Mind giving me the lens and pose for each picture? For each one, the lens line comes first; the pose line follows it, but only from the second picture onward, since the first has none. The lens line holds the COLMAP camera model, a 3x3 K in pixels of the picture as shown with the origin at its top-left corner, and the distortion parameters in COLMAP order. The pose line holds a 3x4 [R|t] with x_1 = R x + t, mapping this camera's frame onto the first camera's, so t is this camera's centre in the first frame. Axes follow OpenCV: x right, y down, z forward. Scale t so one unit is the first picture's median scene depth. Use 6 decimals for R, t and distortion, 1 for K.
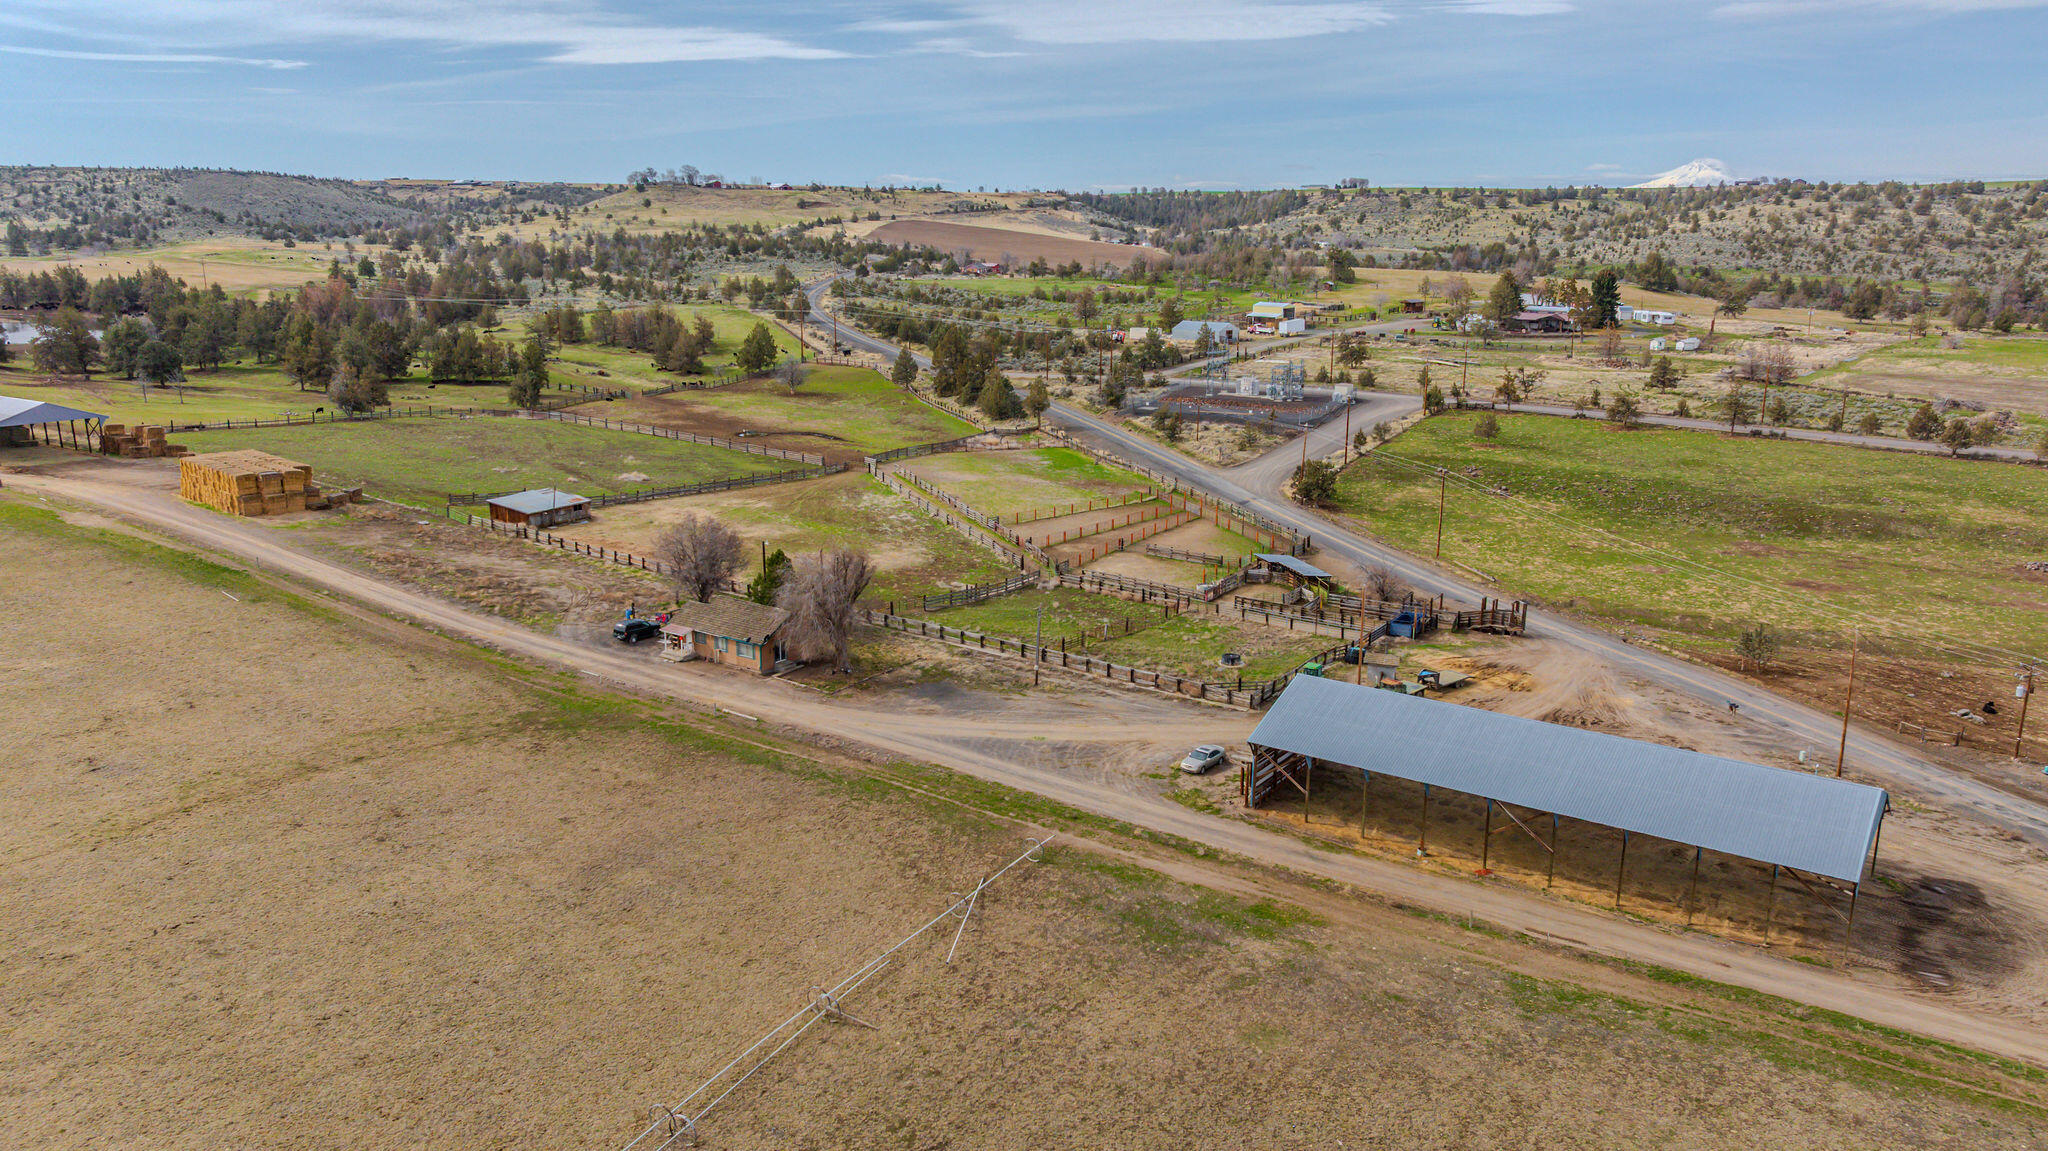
lens RADIAL K [[1453.9, 0, 1028.0], [0, 1453.9, 577.8], [0, 0, 1]] dist [-0.036594, 0.044325]
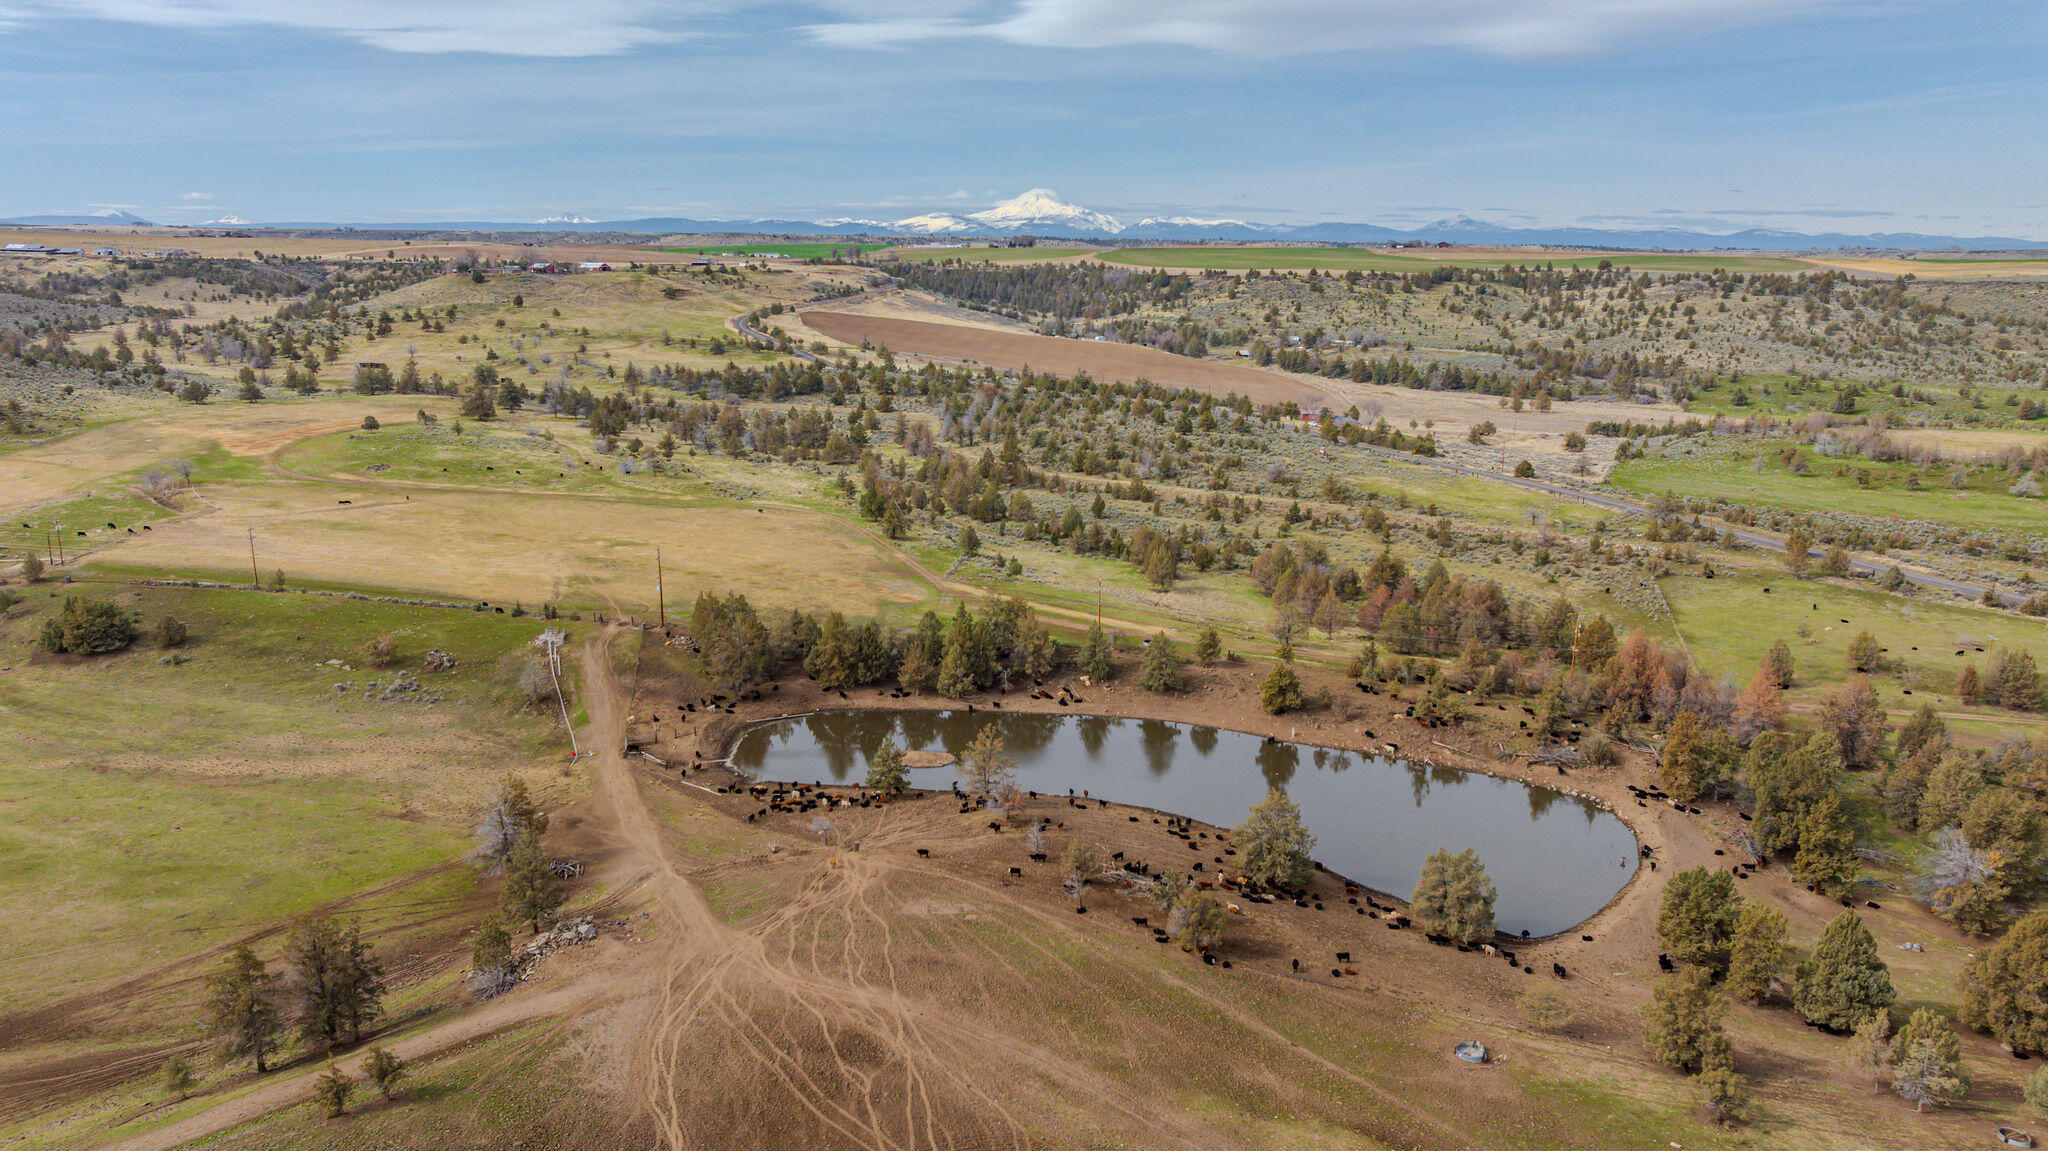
lens RADIAL K [[1456.1, 0, 1032.0], [0, 1456.1, 572.9], [0, 0, 1]] dist [-0.036684, 0.057032]
pose [[0.911039, -0.089049, 0.402589, -0.423148], [0.096603, 0.995322, 0.001548, -0.114595], [-0.400843, 0.037480, 0.915380, 0.247444]]
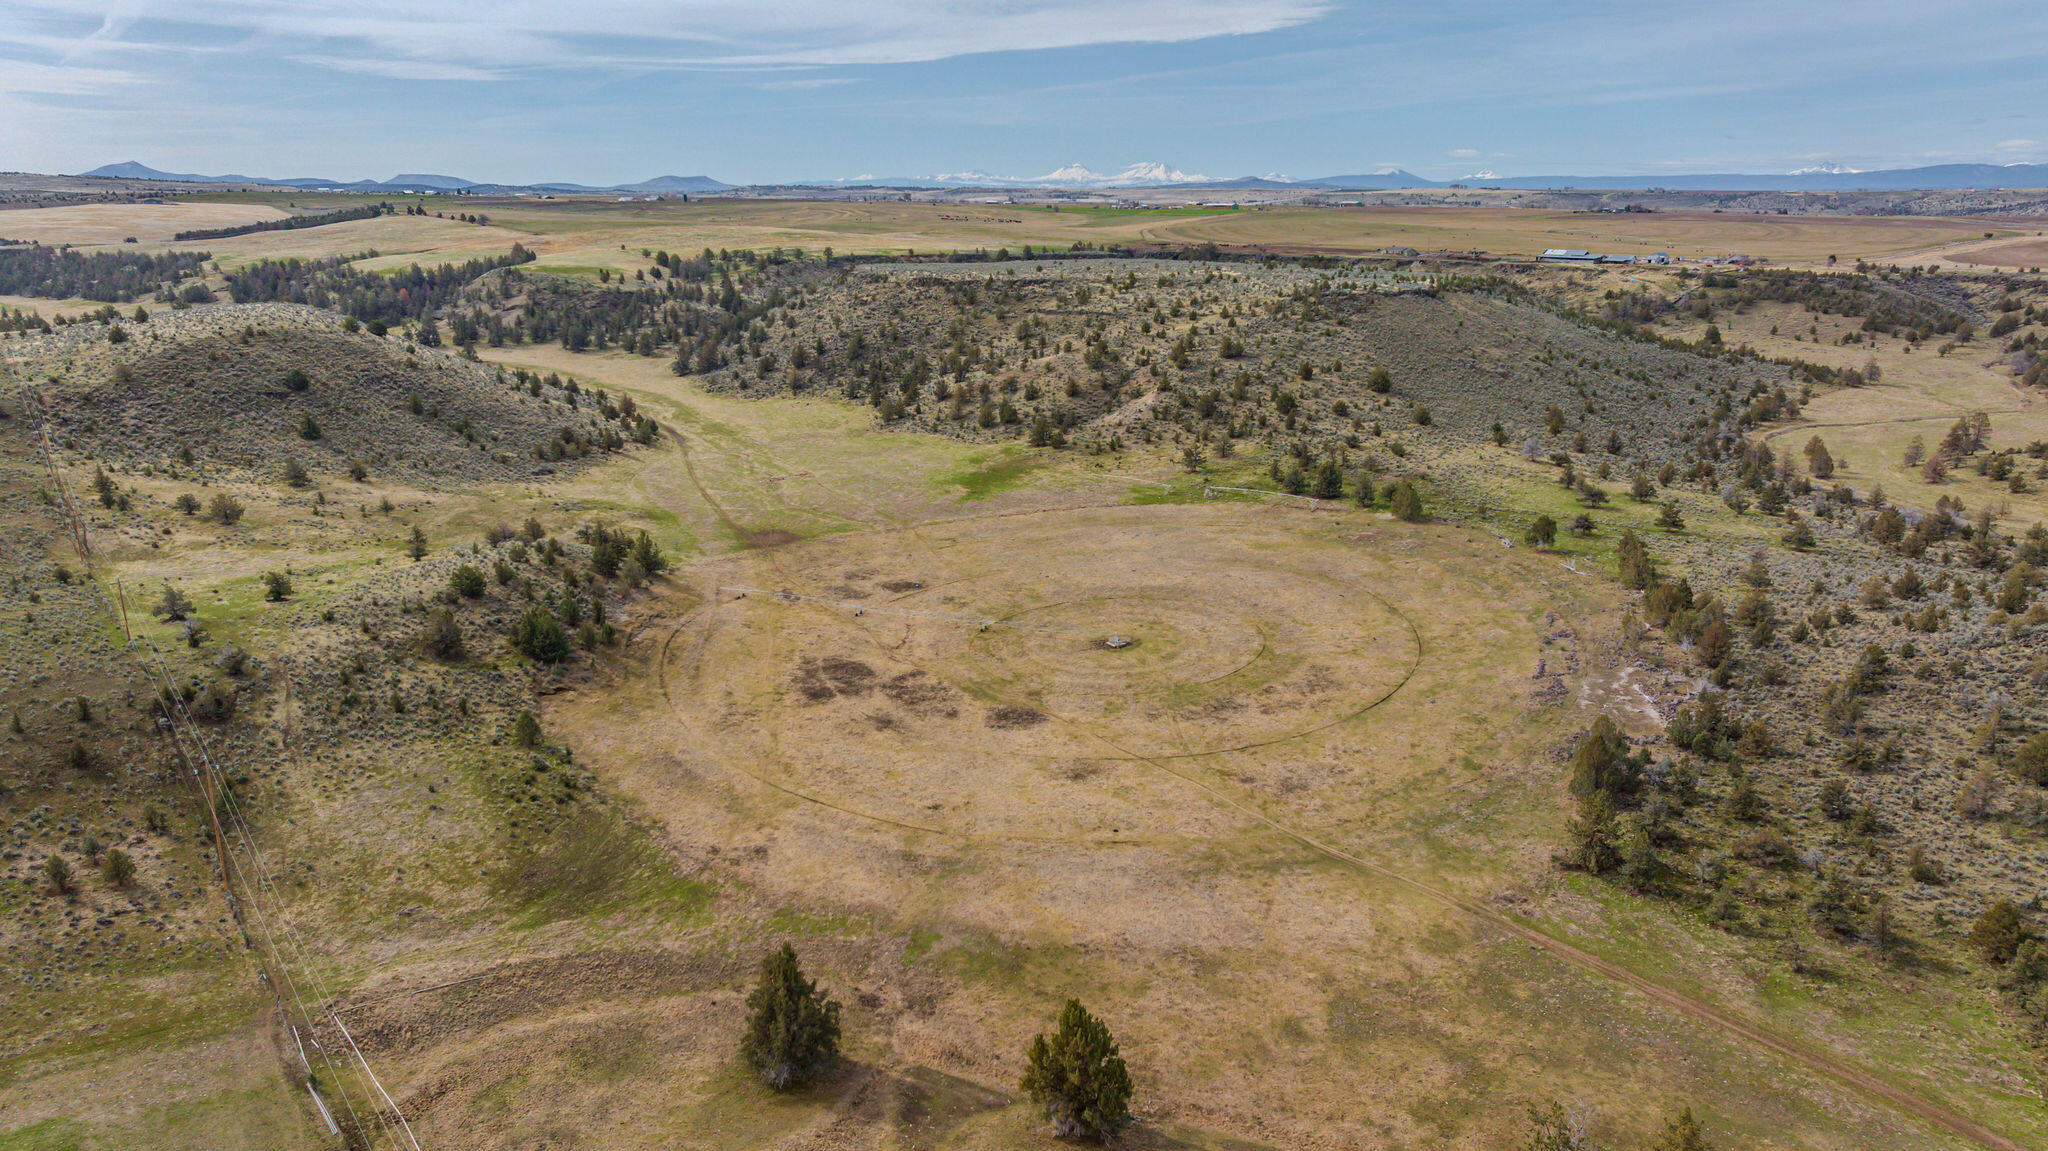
lens RADIAL K [[1453.9, 0, 1028.0], [0, 1453.9, 577.8], [0, 0, 1]] dist [-0.036594, 0.044325]
pose [[0.935475, 0.082717, -0.343577, -0.677134], [-0.077500, 0.996573, 0.028913, -0.259063], [0.344791, -0.000421, 0.938679, 0.689834]]
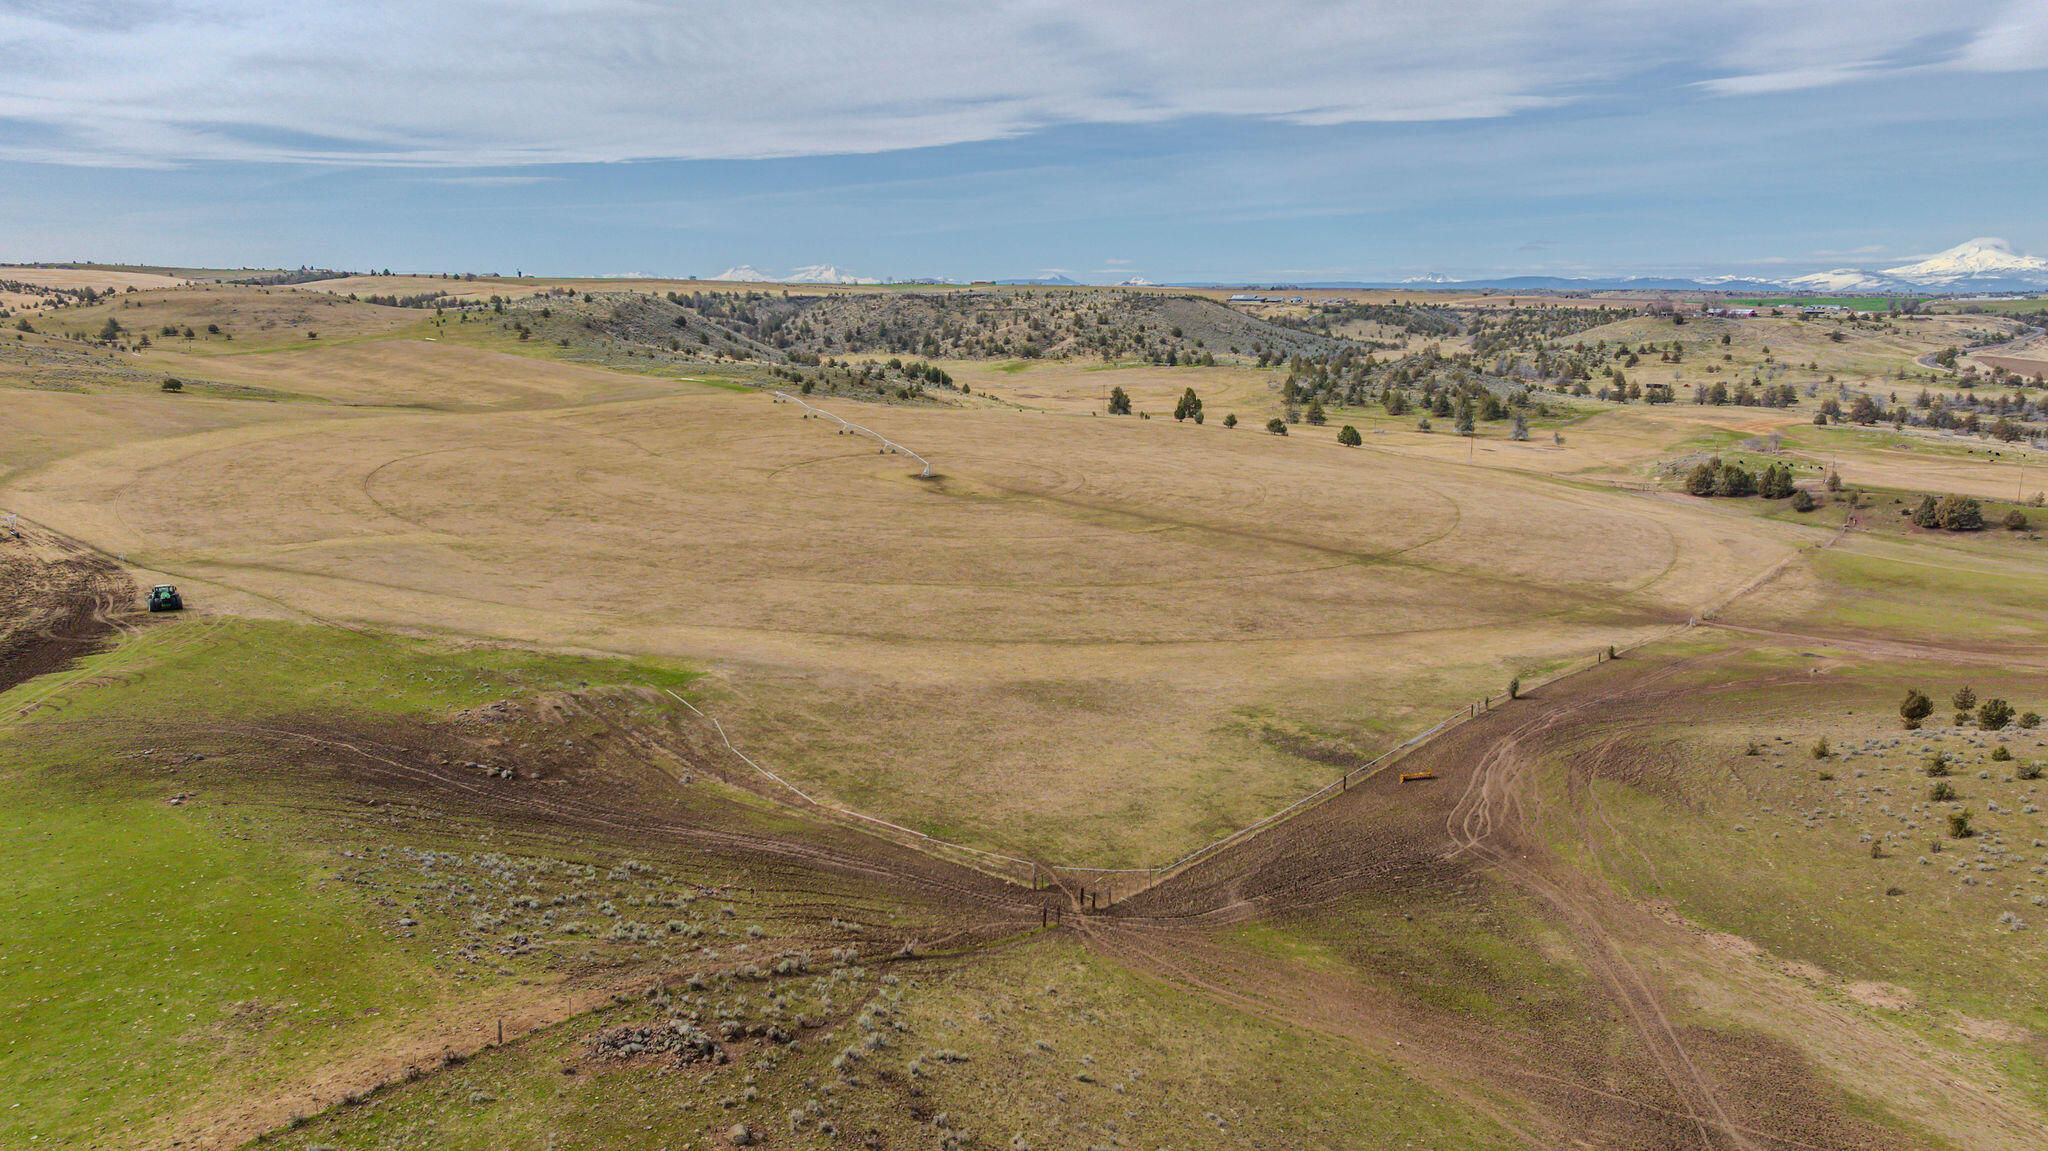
lens RADIAL K [[1453.9, 0, 1028.0], [0, 1453.9, 577.8], [0, 0, 1]] dist [-0.036594, 0.044325]
pose [[0.990324, 0.027094, -0.136104, -0.701784], [-0.034323, 0.998106, -0.051053, -0.069165], [0.134463, 0.055231, 0.989378, 0.102670]]
